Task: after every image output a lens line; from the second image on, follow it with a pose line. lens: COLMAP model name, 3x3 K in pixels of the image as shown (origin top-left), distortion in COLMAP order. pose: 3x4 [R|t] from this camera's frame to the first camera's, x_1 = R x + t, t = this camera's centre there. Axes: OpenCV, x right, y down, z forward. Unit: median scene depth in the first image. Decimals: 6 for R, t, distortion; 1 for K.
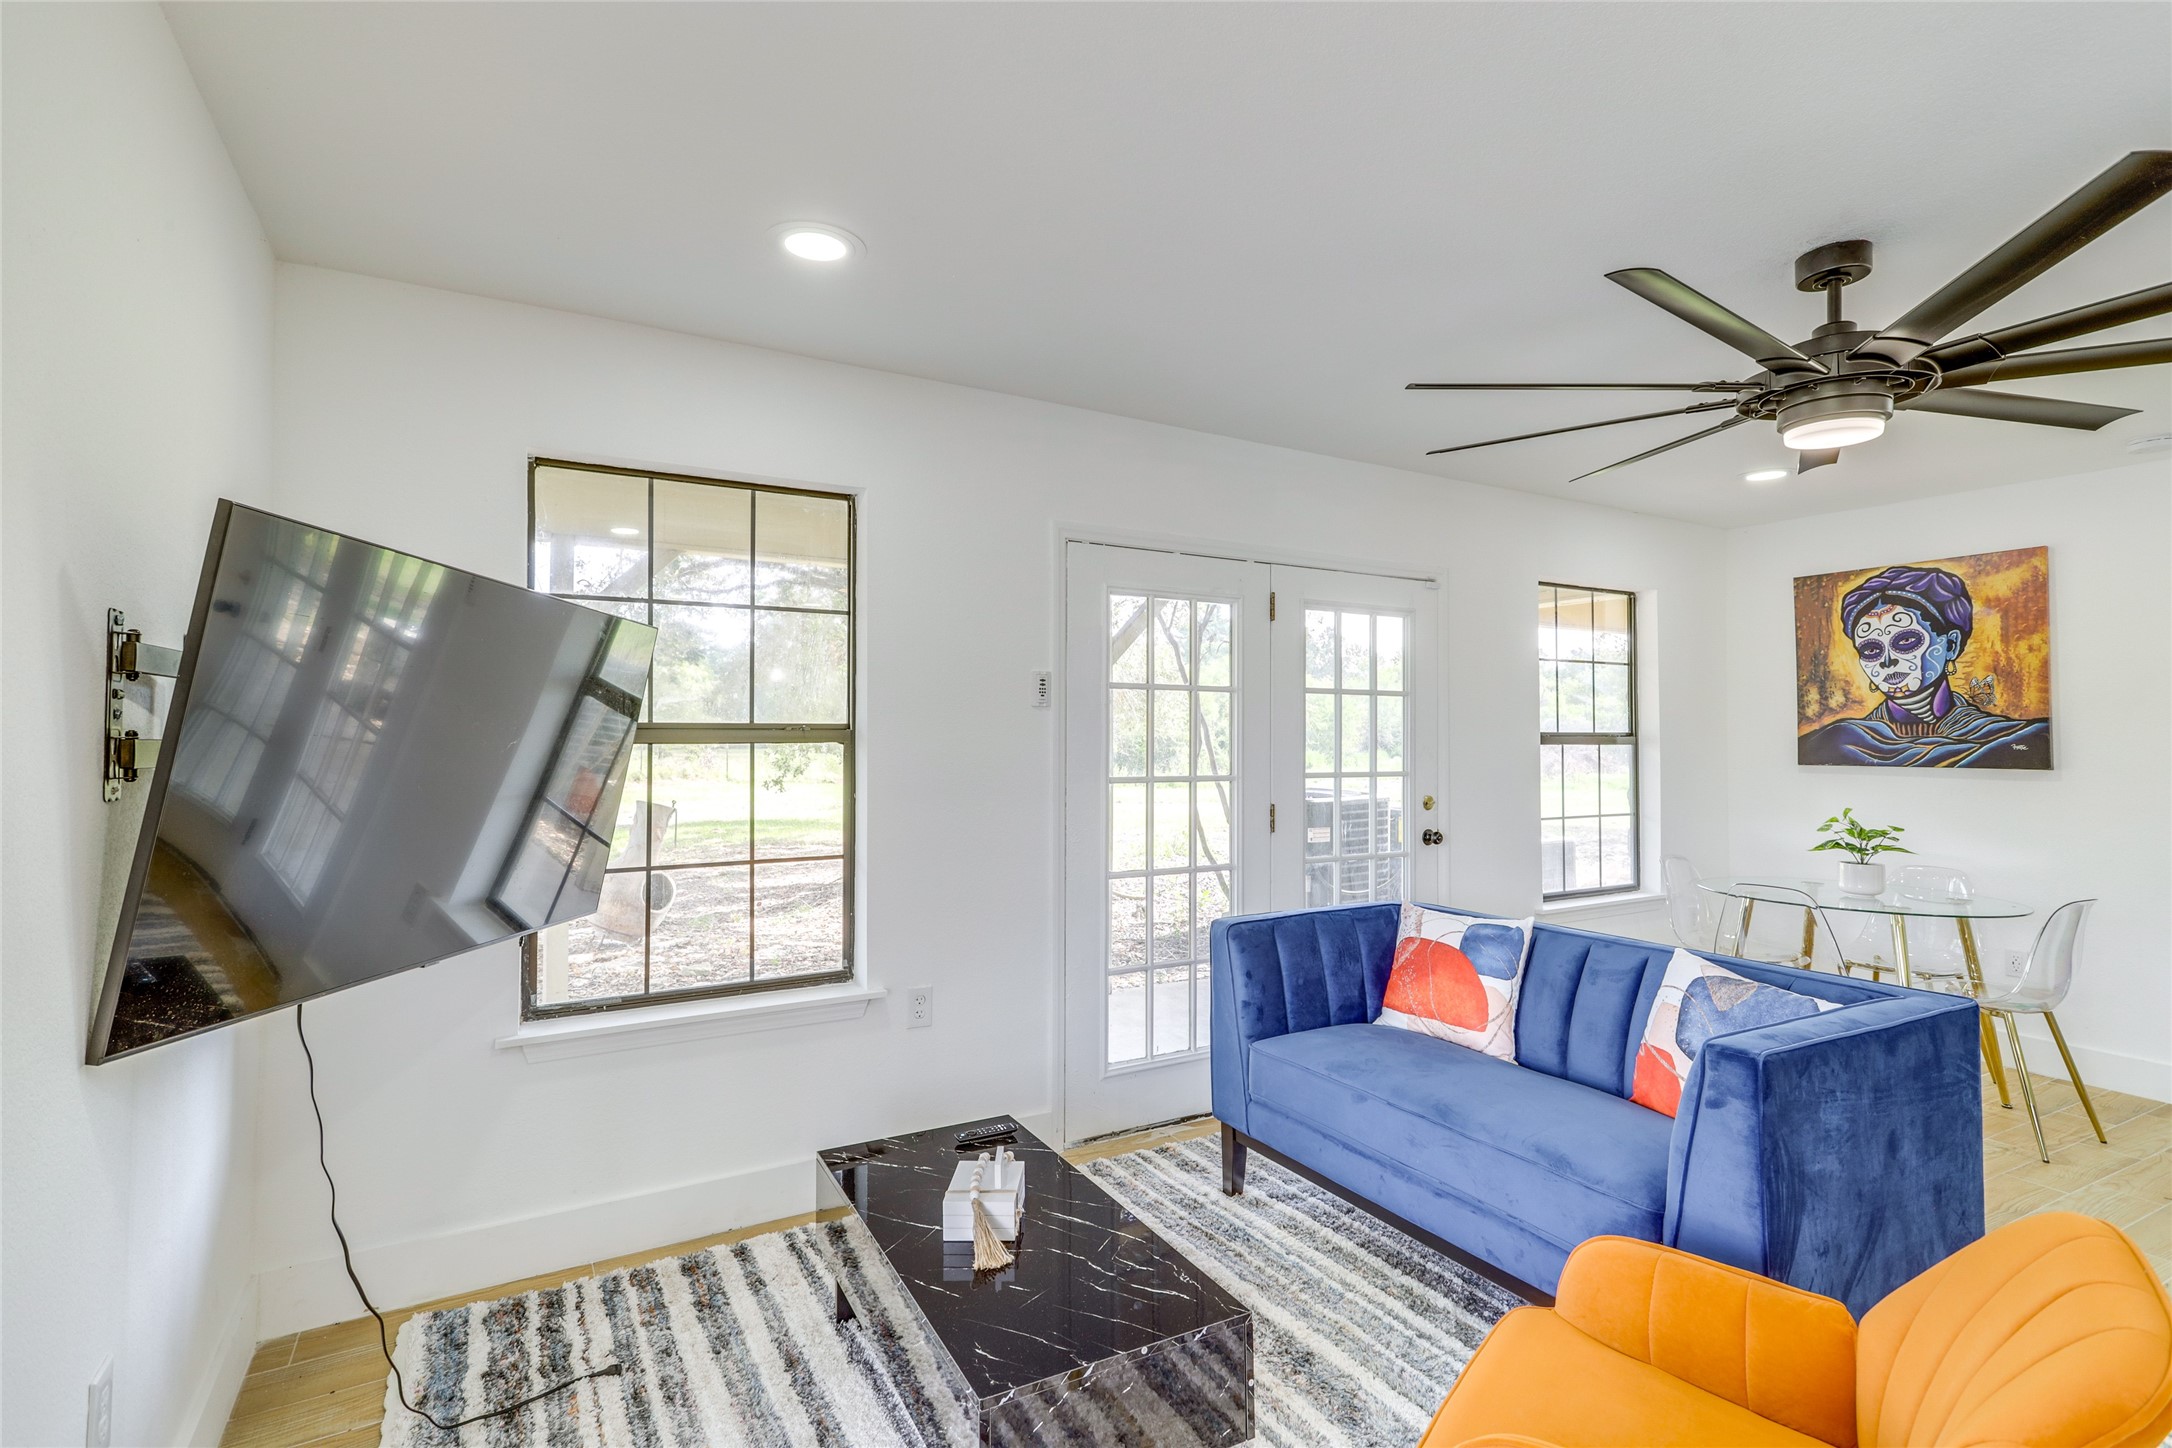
lens RADIAL K [[1005.4, 0, 1084.9], [0, 1005.4, 729.8], [0, 0, 1]] dist [-0.000587, 0.000220]
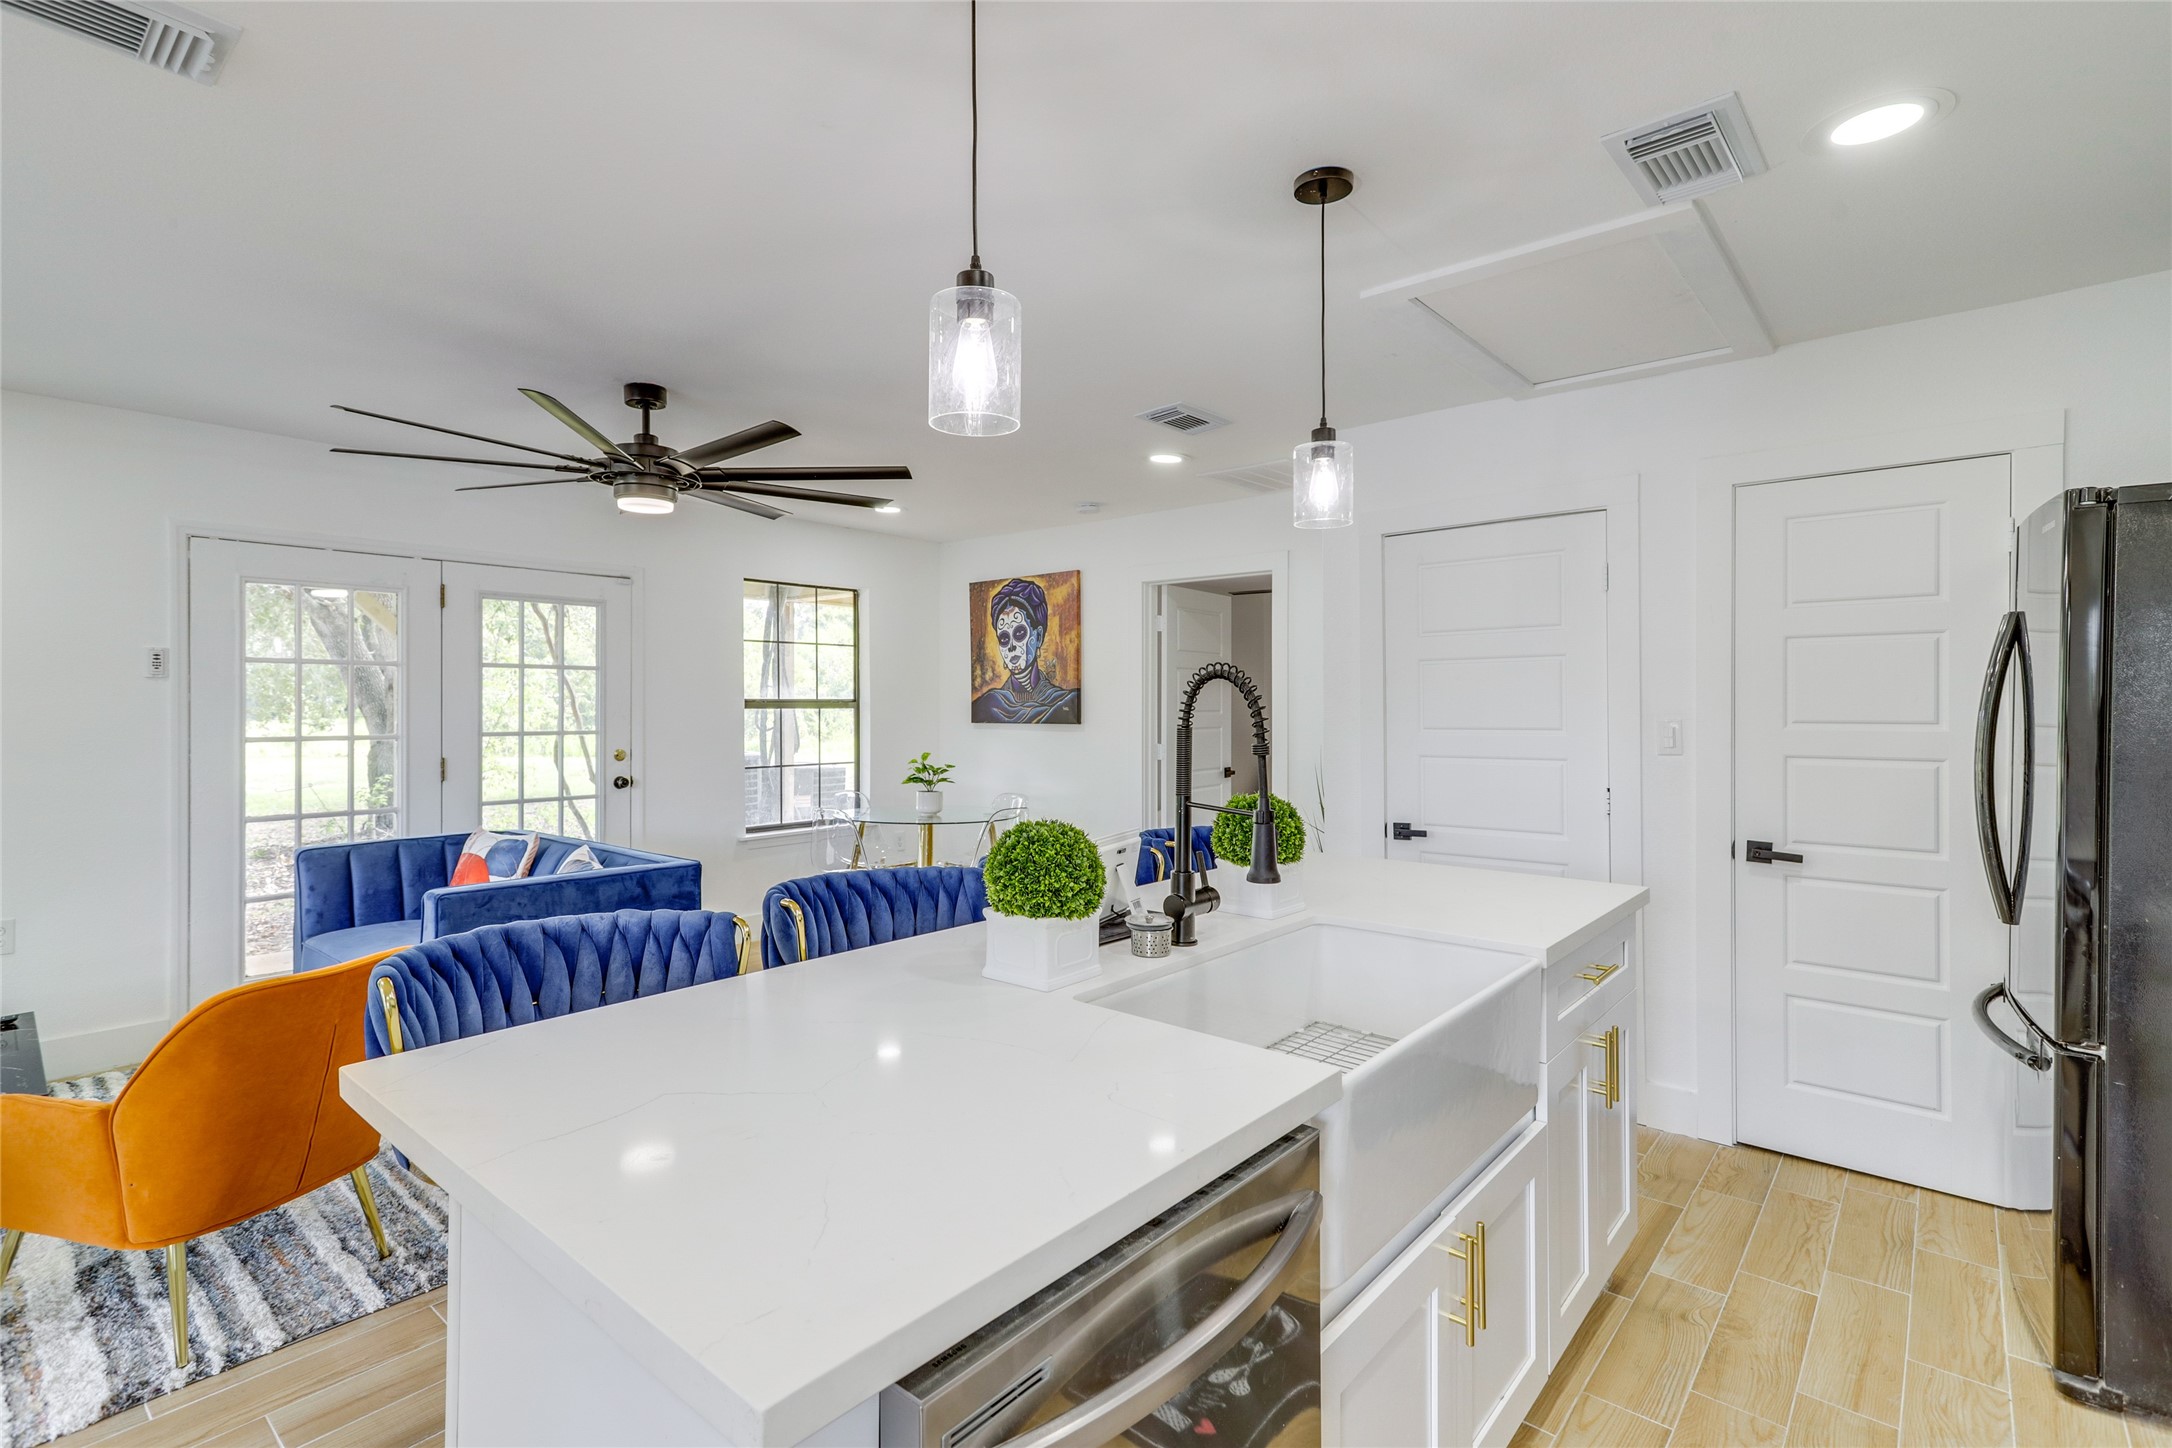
lens RADIAL K [[1014.1, 0, 1085.3], [0, 1014.1, 712.4], [0, 0, 1]] dist [-0.001543, -0.000152]
pose [[0.944734, -0.005692, 0.327788, 0.458149], [0.000973, 0.999894, 0.014561, 0.001277], [-0.327835, -0.013438, 0.944639, -0.367535]]
